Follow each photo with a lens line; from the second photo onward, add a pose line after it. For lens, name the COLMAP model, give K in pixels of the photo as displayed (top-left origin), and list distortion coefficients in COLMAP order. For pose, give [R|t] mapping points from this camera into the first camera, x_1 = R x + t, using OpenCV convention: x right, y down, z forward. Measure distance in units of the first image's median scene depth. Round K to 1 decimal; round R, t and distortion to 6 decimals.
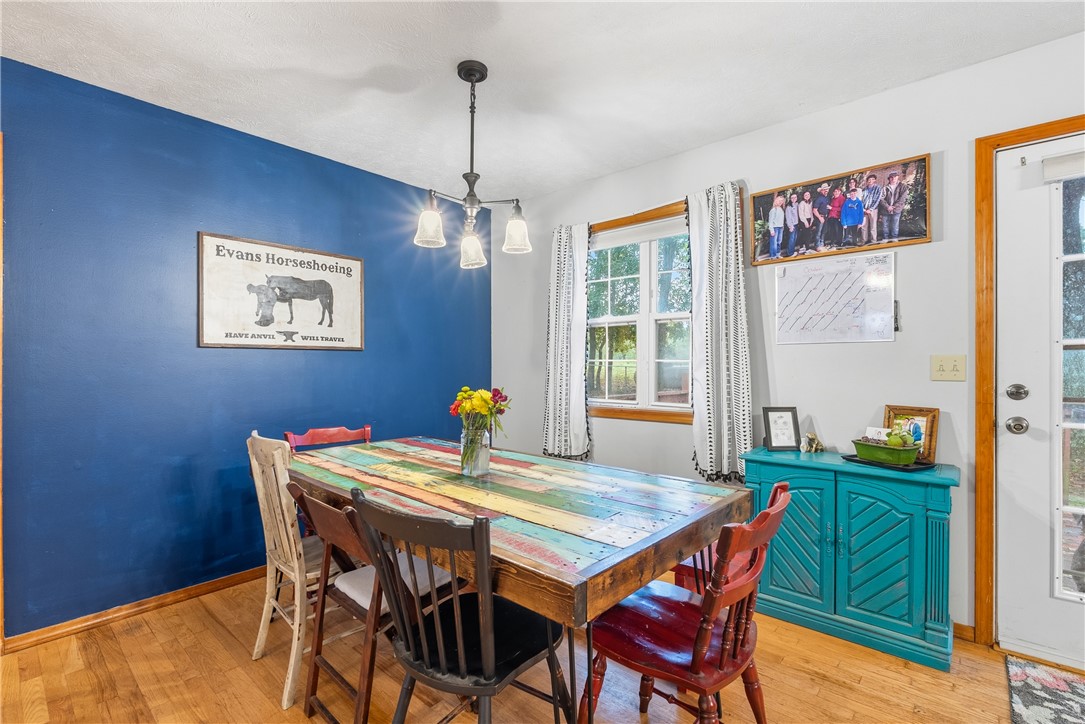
lens RADIAL K [[488.2, 0, 540.7], [0, 488.2, 348.9], [0, 0, 1]] dist [-0.003144, -0.000427]
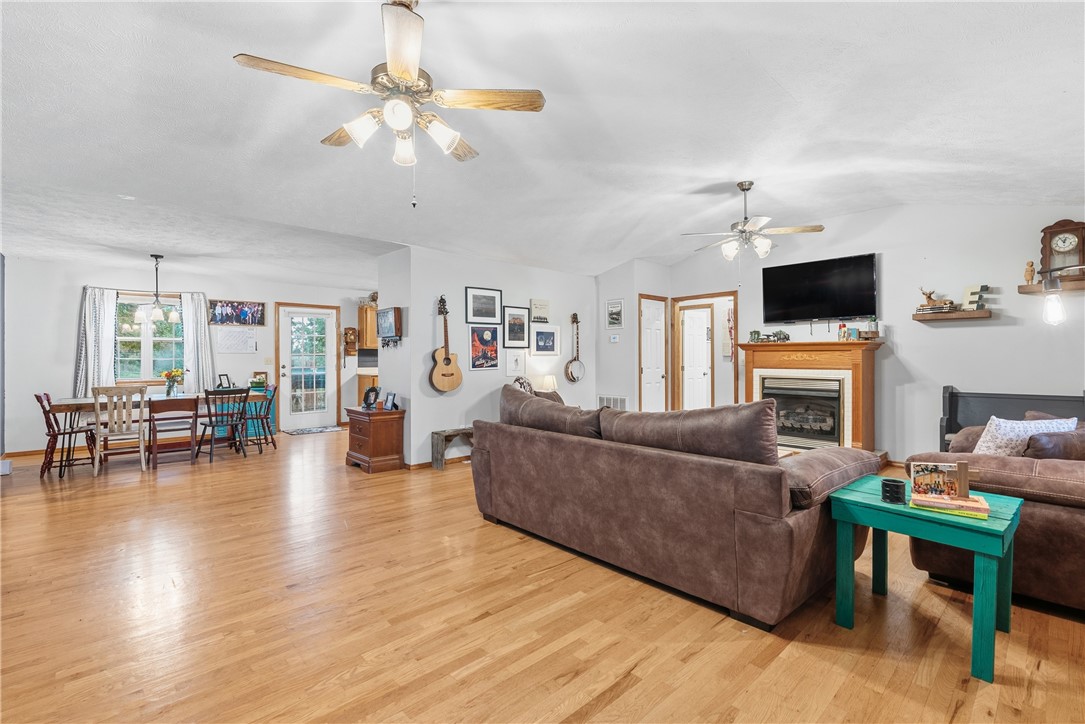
lens RADIAL K [[482.8, 0, 543.9], [0, 482.8, 359.3], [0, 0, 1]] dist [-0.002758, -0.000032]
pose [[0.099496, -0.002849, 0.995034, -2.214806], [-0.029713, 0.999541, 0.005833, -0.049894], [-0.994594, -0.030146, 0.099366, -1.240052]]
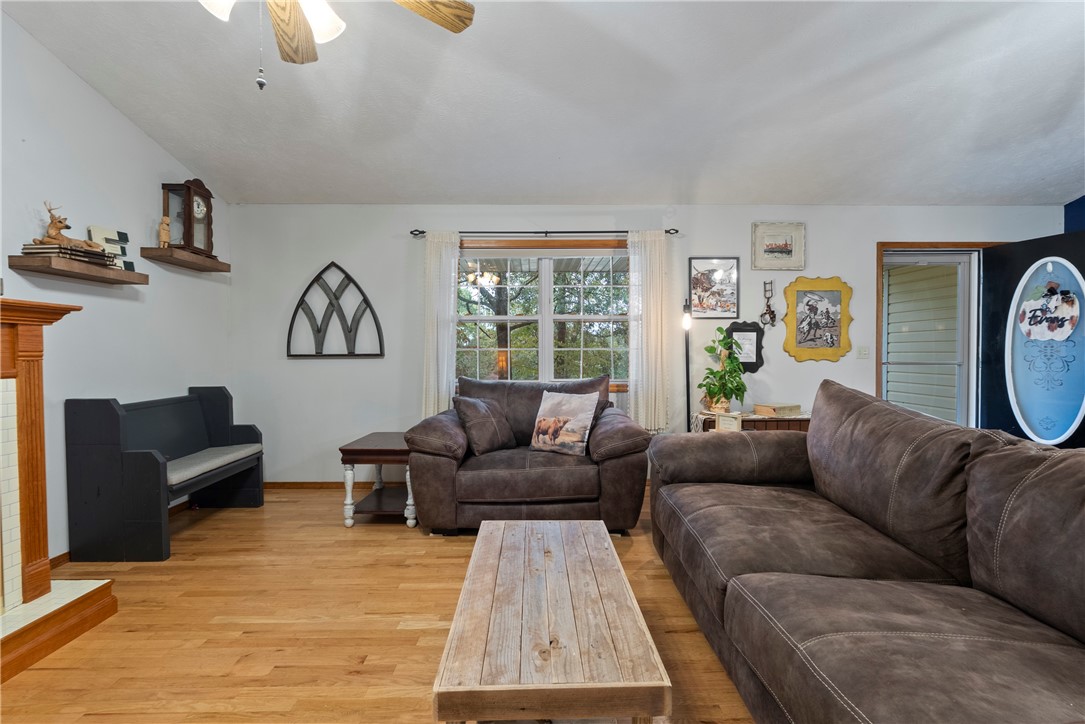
lens RADIAL K [[478.4, 0, 544.6], [0, 478.4, 362.4], [0, 0, 1]] dist [-0.001742, -0.000290]
pose [[-0.739824, 0.017519, -0.672572, -0.151641], [0.024573, 0.999698, -0.000990, -0.035451], [0.672351, -0.017259, -0.740031, -1.208960]]
